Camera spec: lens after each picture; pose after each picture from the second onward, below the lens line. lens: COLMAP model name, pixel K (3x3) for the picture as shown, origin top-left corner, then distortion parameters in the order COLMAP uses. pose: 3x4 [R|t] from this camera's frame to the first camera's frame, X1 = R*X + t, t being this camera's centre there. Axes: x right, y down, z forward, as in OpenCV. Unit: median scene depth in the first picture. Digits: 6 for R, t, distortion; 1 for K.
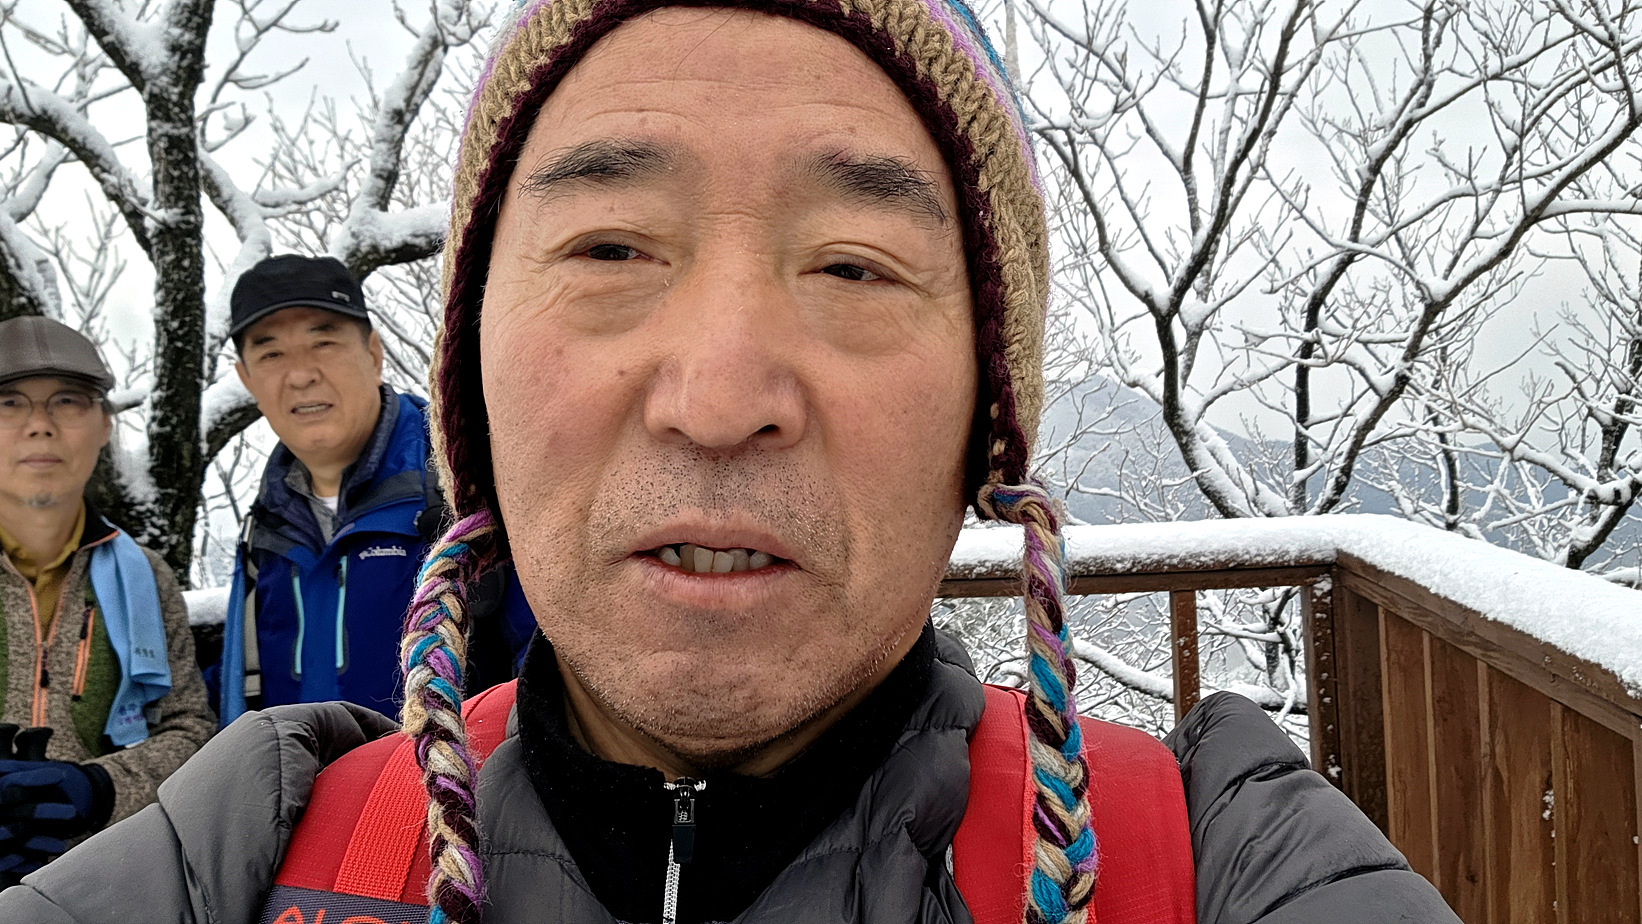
lens RADIAL K [[1225.2, 0, 821.0], [0, 1225.2, 462.0], [0, 0, 1]] dist [-0.000177, -0.000052]
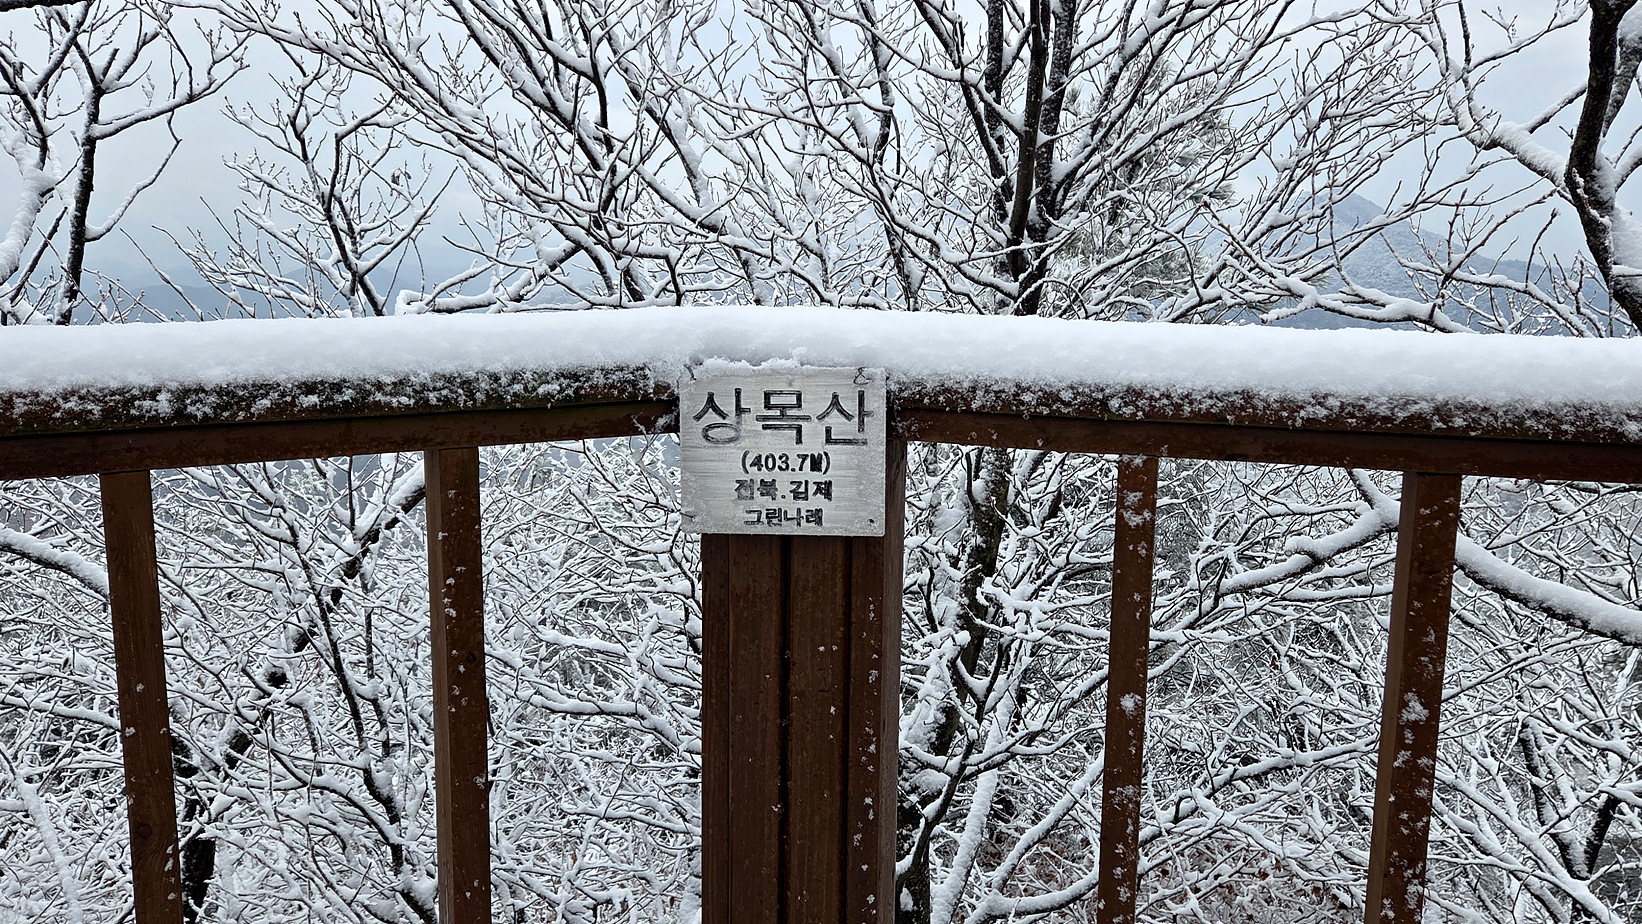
lens RADIAL K [[1170.4, 0, 821.0], [0, 1170.4, 462.0], [0, 0, 1]] dist [0.000585, -0.000033]
pose [[0.978643, 0.082117, -0.188454, 0.017717], [-0.046784, 0.981662, 0.184800, 0.020589], [0.200173, -0.172037, 0.964538, 0.347011]]
